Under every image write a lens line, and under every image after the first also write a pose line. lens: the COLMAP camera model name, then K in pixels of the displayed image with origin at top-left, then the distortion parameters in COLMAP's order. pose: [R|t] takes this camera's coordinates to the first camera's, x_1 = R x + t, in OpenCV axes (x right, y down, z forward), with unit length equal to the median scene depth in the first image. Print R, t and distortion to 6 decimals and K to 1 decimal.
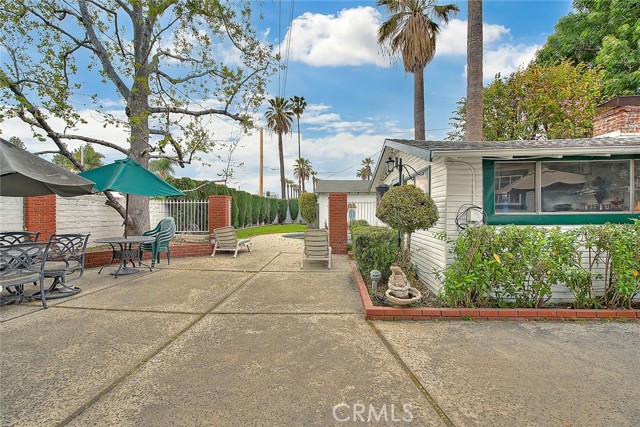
lens RADIAL K [[259.1, 0, 320.0], [0, 259.1, 213.5], [0, 0, 1]] dist [-0.000681, -0.000624]
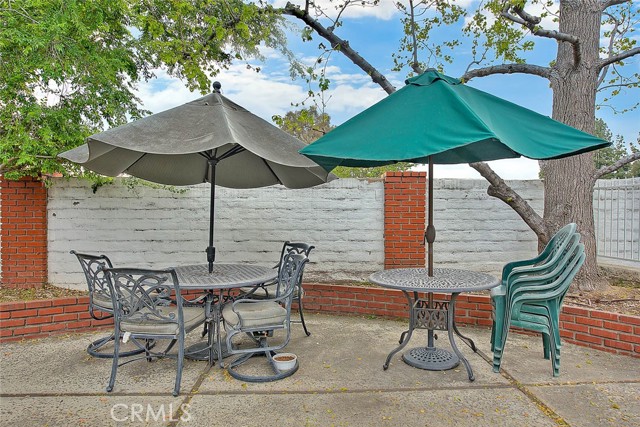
lens RADIAL K [[430.8, 0, 320.0], [0, 430.8, 213.5], [0, 0, 1]] dist [-0.006444, -0.002316]
pose [[0.049896, 0.012597, -0.998675, -0.162910], [0.007572, 0.999887, 0.012991, -0.028269], [0.998726, -0.008210, 0.049795, 1.310410]]
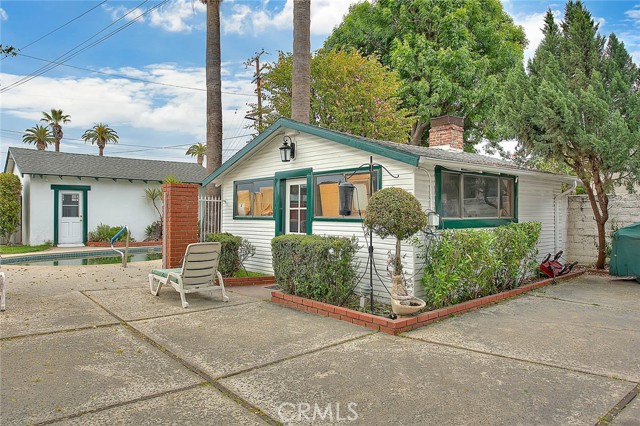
lens RADIAL K [[430.8, 0, 320.0], [0, 430.8, 213.0], [0, 0, 1]] dist [-0.006444, -0.002316]
pose [[0.711097, 0.009446, 0.703030, -0.947333], [-0.005388, 0.999954, -0.007985, -0.006340], [-0.703073, 0.001890, 0.711115, 0.088916]]
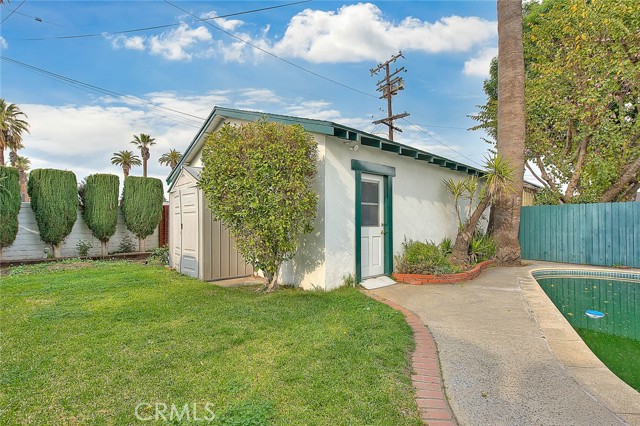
lens RADIAL K [[292.7, 0, 320.5], [0, 292.7, 218.6], [0, 0, 1]] dist [-0.000321, -0.000297]
pose [[0.679373, 0.006573, 0.733764, -0.986669], [0.000677, 0.999954, -0.009584, -0.013386], [-0.733793, 0.007008, 0.679337, 4.073282]]
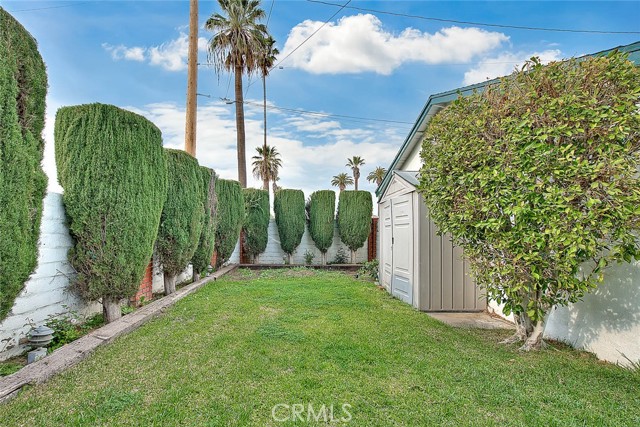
lens RADIAL K [[294.6, 0, 319.1], [0, 294.6, 230.4], [0, 0, 1]] dist [-0.000337, -0.000094]
pose [[0.987233, 0.012561, 0.158785, -0.886313], [-0.011033, 0.999884, -0.010504, -0.017423], [-0.158898, 0.008618, 0.987257, 4.425478]]
